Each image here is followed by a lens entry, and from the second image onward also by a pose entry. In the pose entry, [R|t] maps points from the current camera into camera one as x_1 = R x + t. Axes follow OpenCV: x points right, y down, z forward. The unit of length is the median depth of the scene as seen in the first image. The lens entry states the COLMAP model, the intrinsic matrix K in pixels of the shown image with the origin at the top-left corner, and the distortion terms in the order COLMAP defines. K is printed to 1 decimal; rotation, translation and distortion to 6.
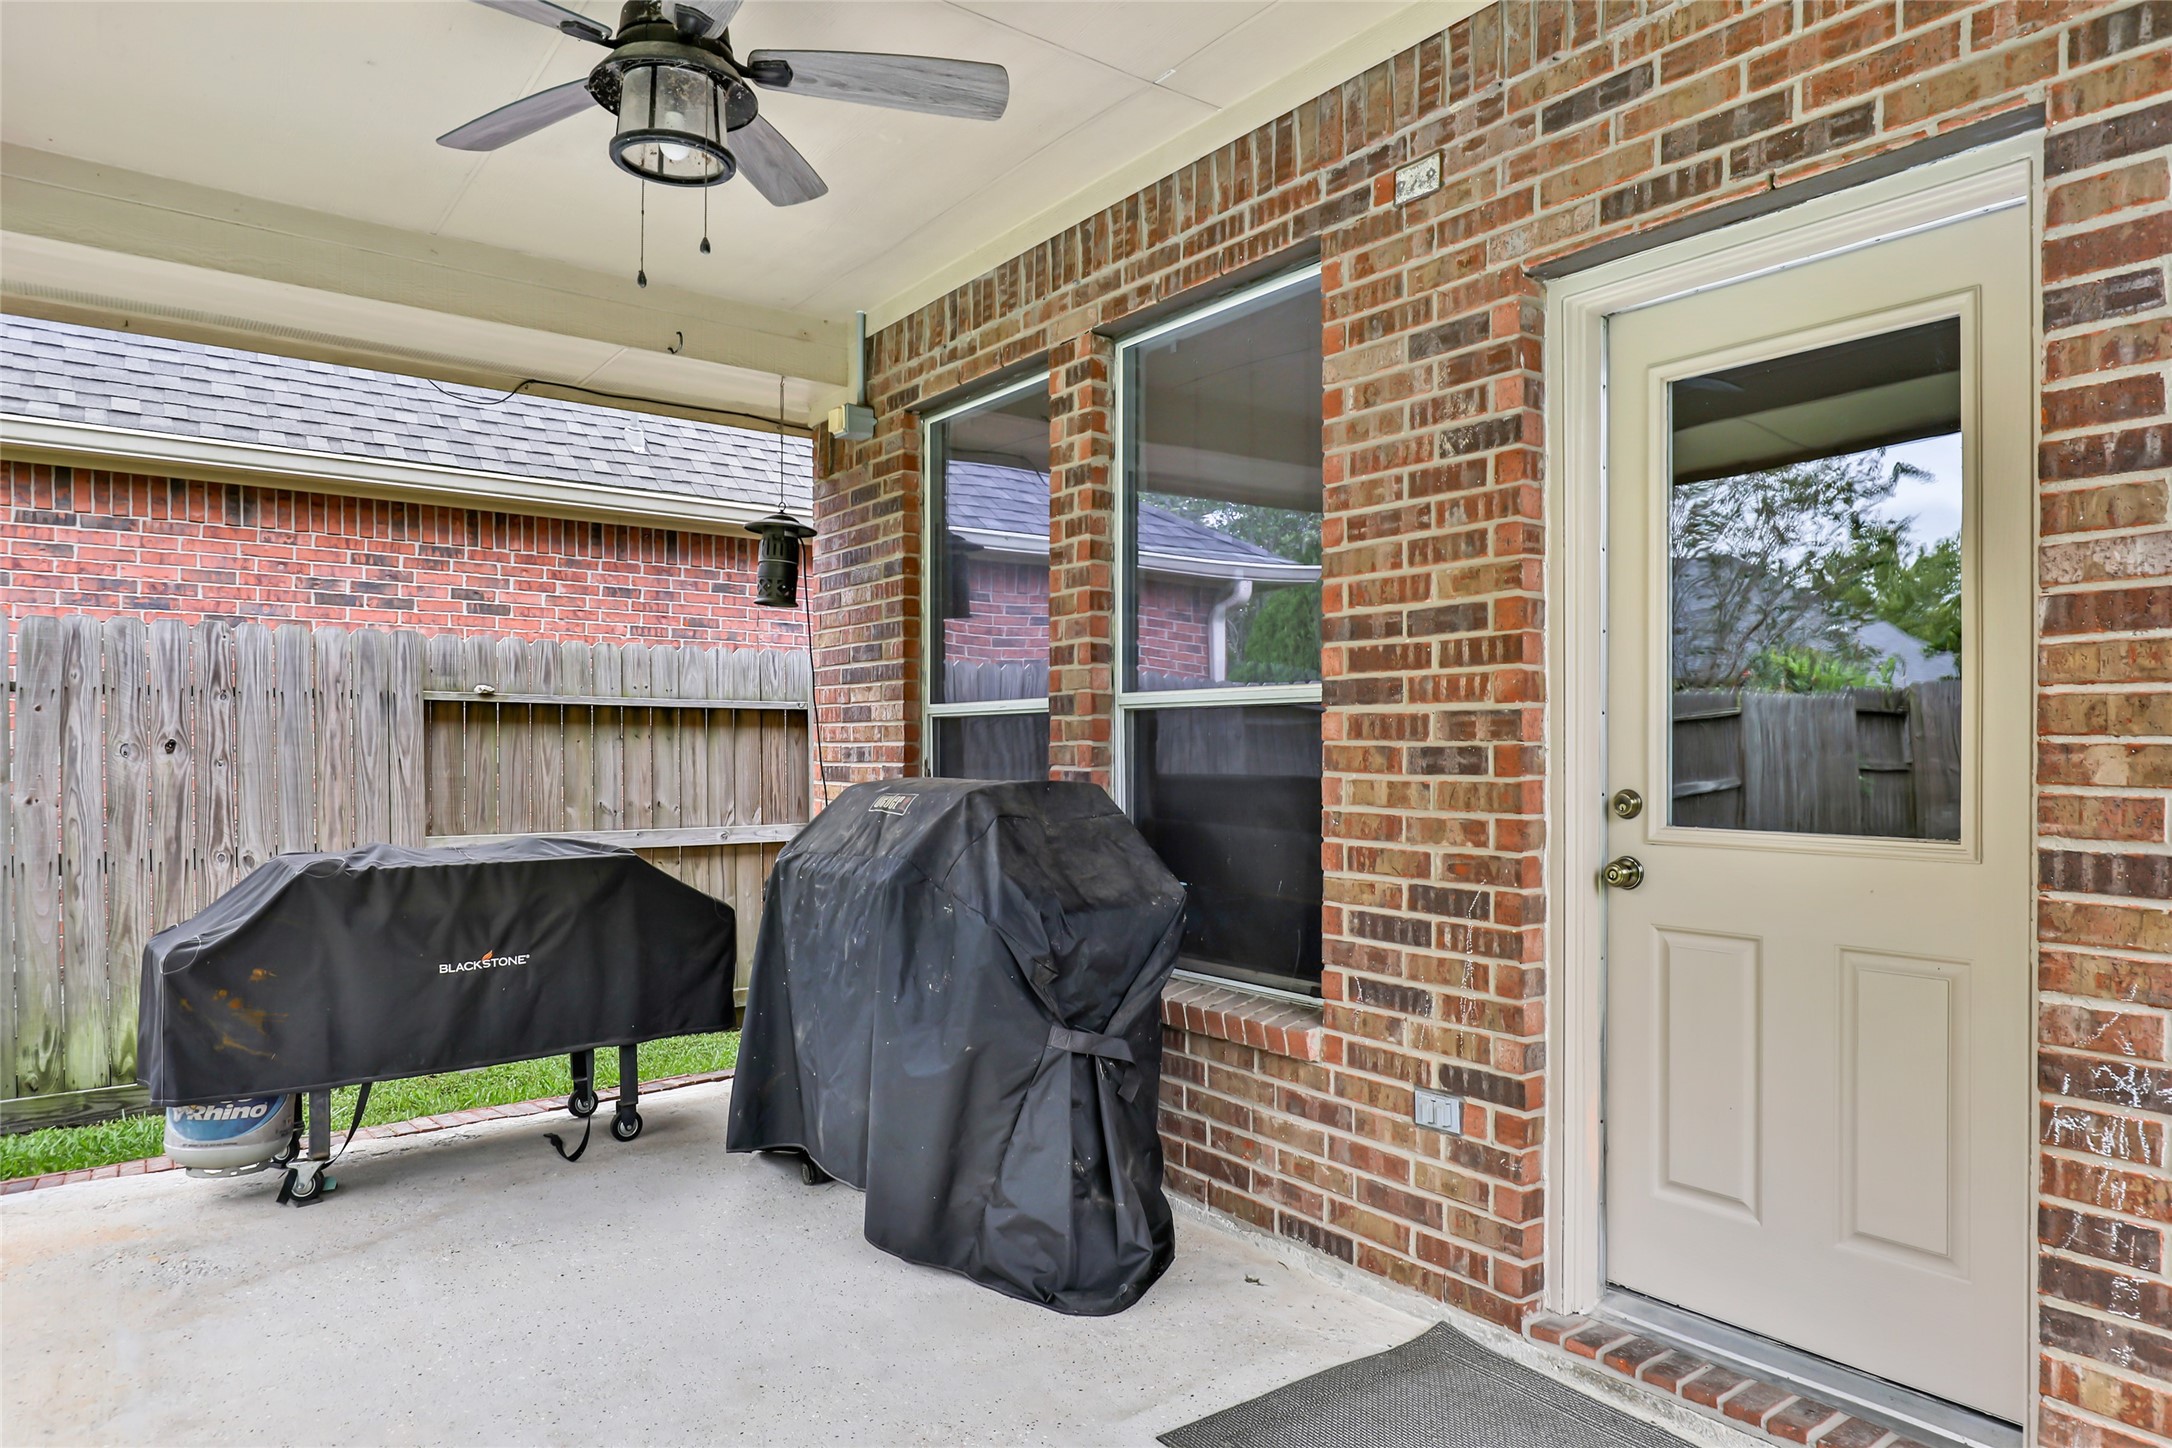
lens RADIAL K [[1309.9, 0, 1088.3], [0, 1309.9, 742.9], [0, 0, 1]] dist [0.004758, 0.000488]
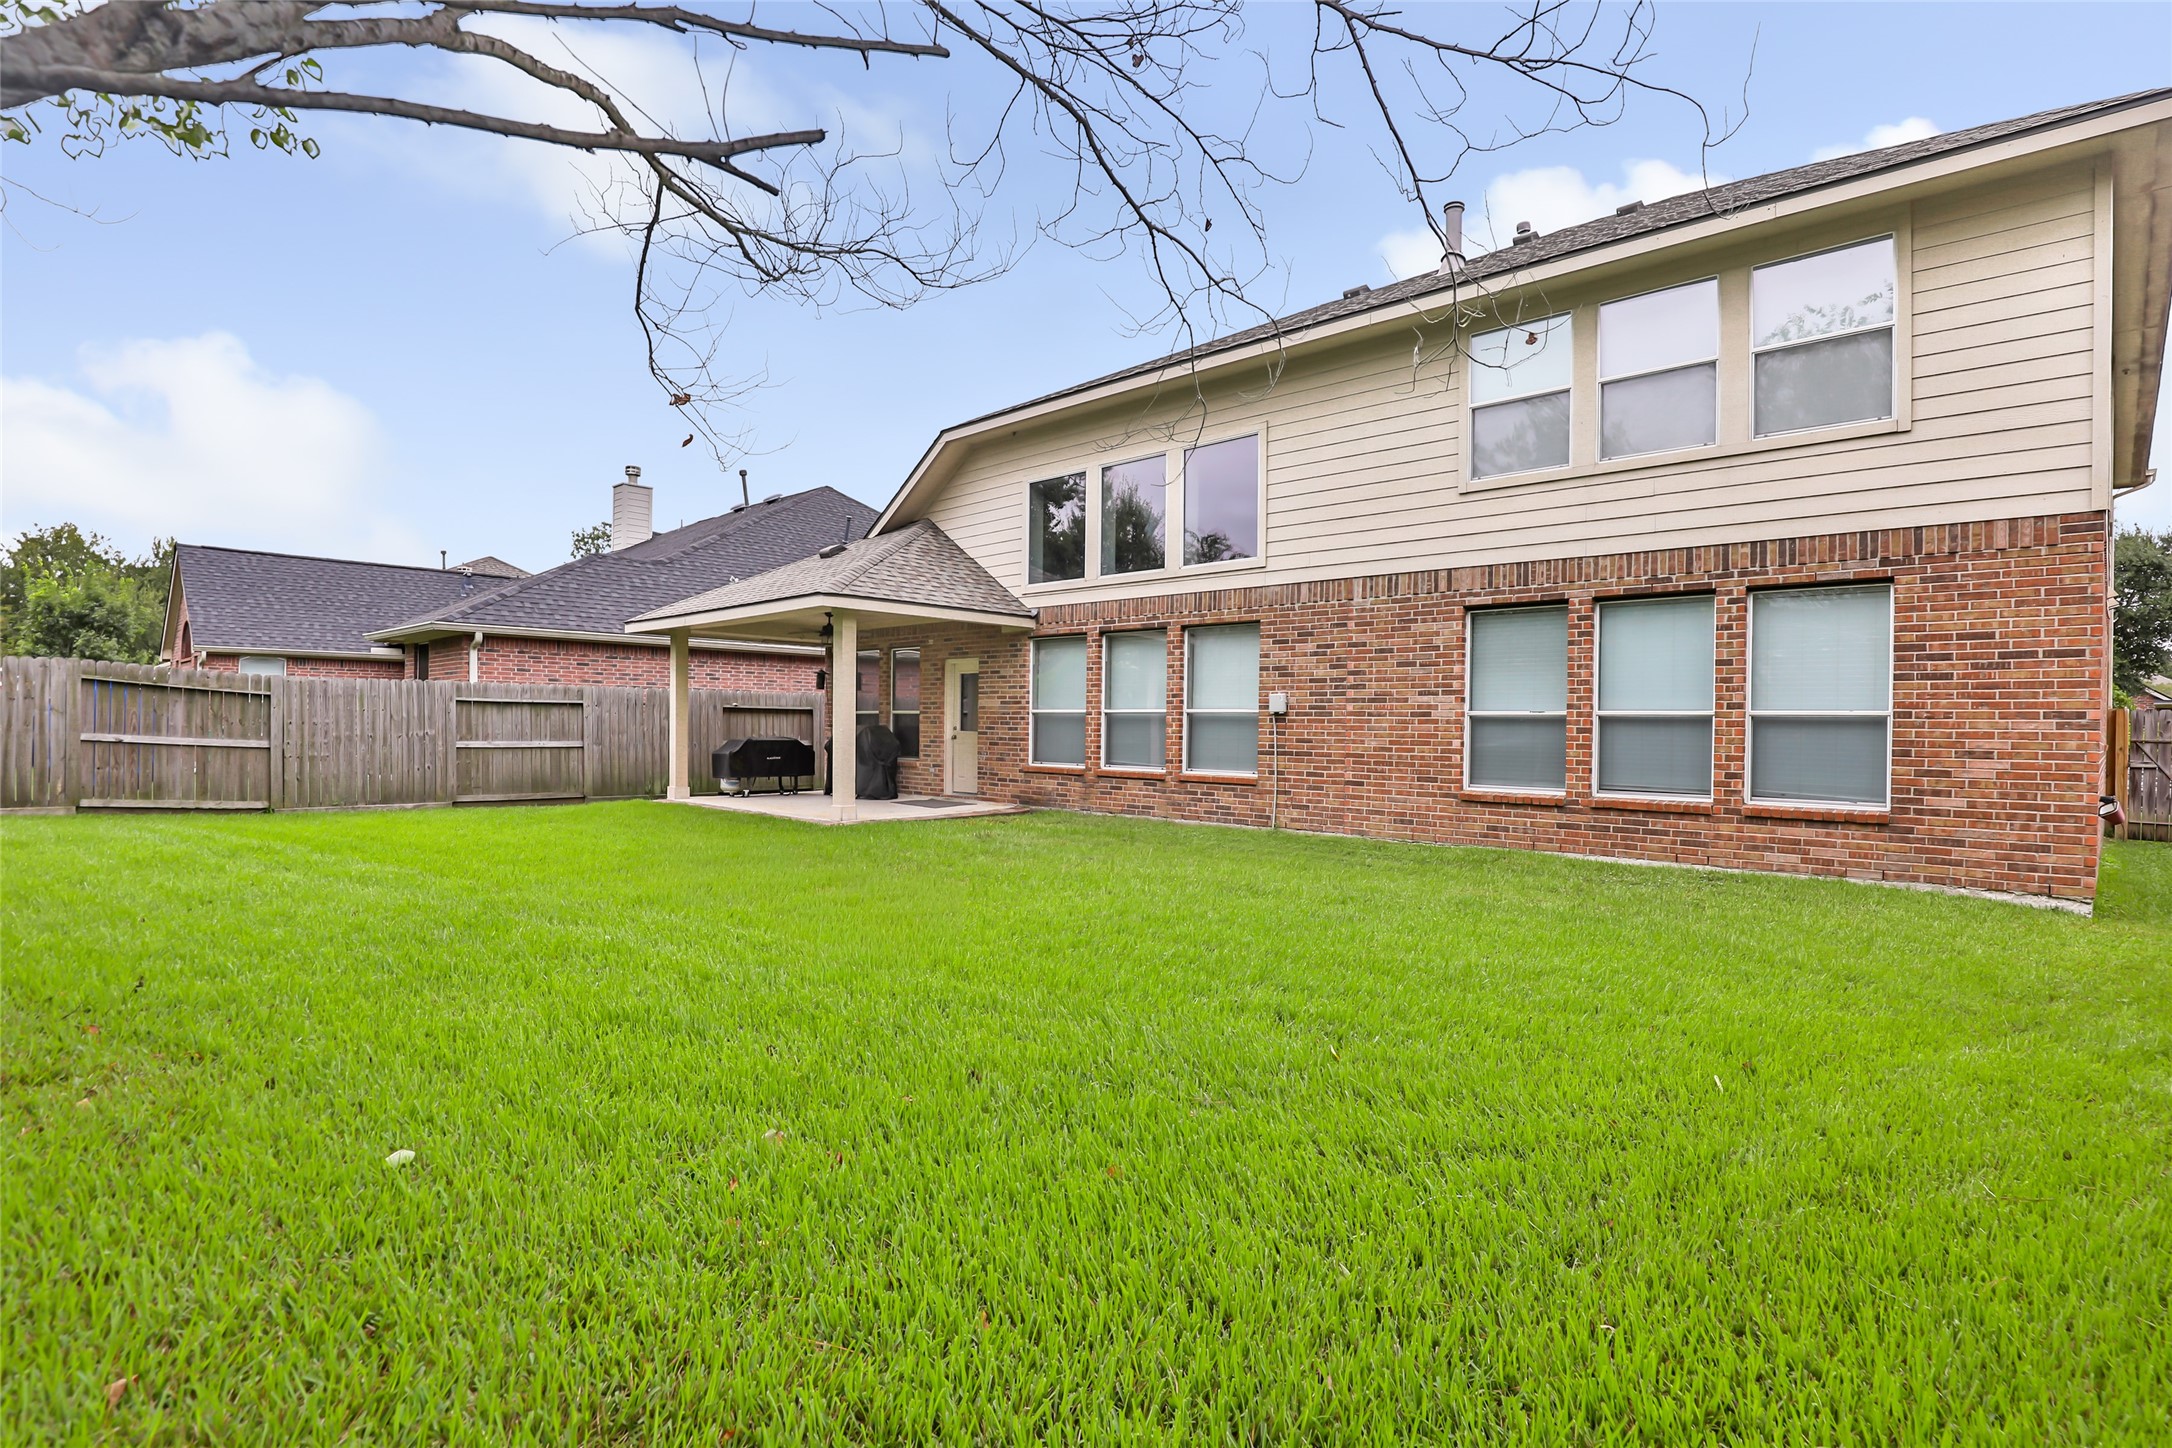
lens RADIAL K [[1025.4, 0, 1093.0], [0, 1025.4, 732.6], [0, 0, 1]] dist [0.004581, -0.000522]
pose [[0.984685, 0.009246, 0.174095, 0.111862], [-0.011302, 0.999878, 0.010820, -0.001739], [-0.173973, -0.012622, 0.984669, -3.537901]]
